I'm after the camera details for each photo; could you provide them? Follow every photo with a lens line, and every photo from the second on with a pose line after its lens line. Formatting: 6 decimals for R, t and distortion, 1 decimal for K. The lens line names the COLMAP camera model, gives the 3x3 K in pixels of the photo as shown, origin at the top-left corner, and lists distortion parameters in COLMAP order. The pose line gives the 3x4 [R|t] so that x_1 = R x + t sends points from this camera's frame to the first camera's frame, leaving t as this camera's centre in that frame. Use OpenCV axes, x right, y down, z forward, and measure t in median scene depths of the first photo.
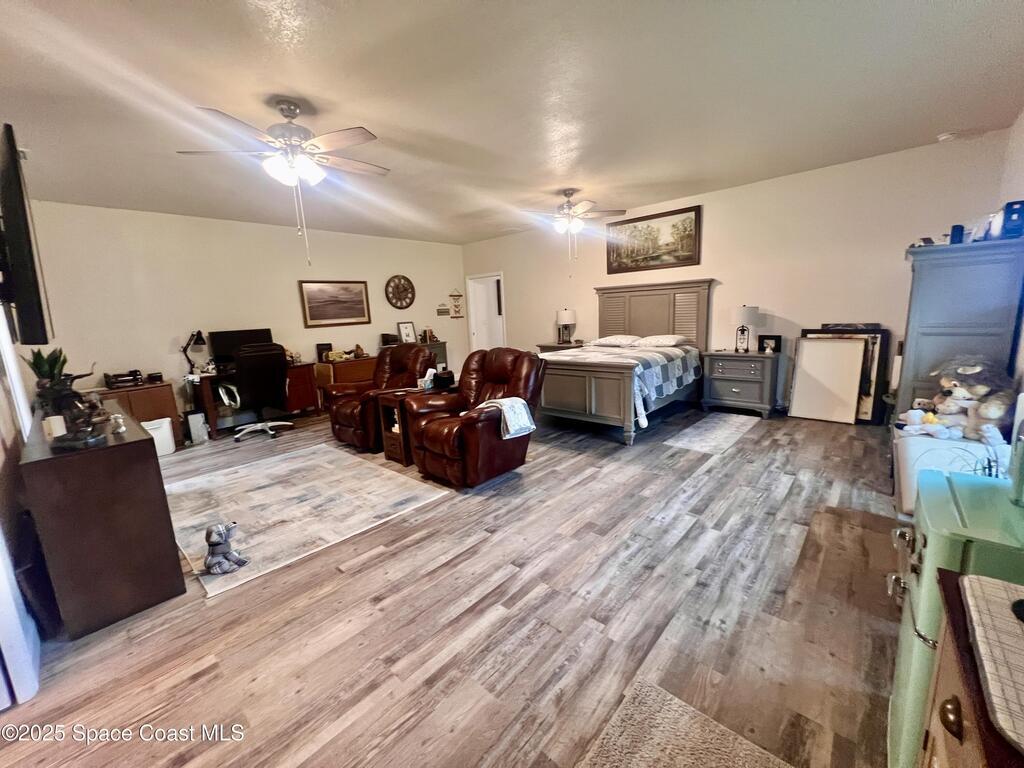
lens RADIAL K [[418.0, 0, 509.5], [0, 418.0, 385.1], [0, 0, 1]] dist [-0.000856, -0.000152]
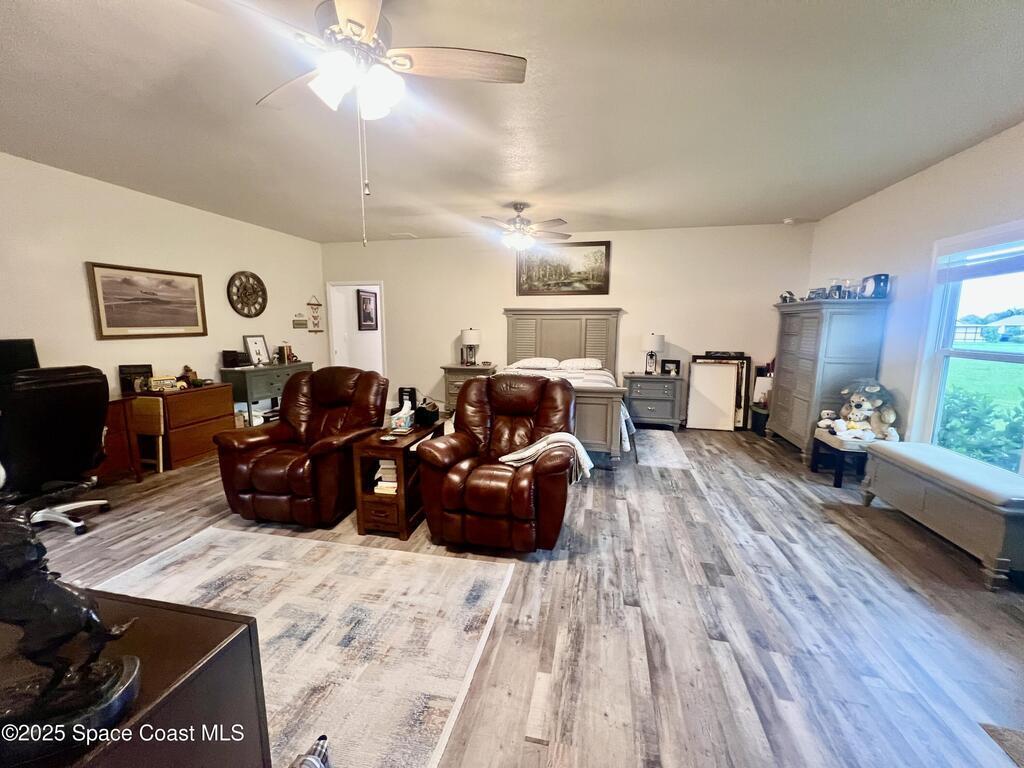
lens RADIAL K [[418.0, 0, 509.5], [0, 418.0, 385.1], [0, 0, 1]] dist [-0.000856, -0.000152]
pose [[0.863788, -0.020425, 0.503441, -0.380483], [0.043319, 0.998489, -0.033816, -0.031575], [-0.501990, 0.051018, 0.863367, 0.237760]]
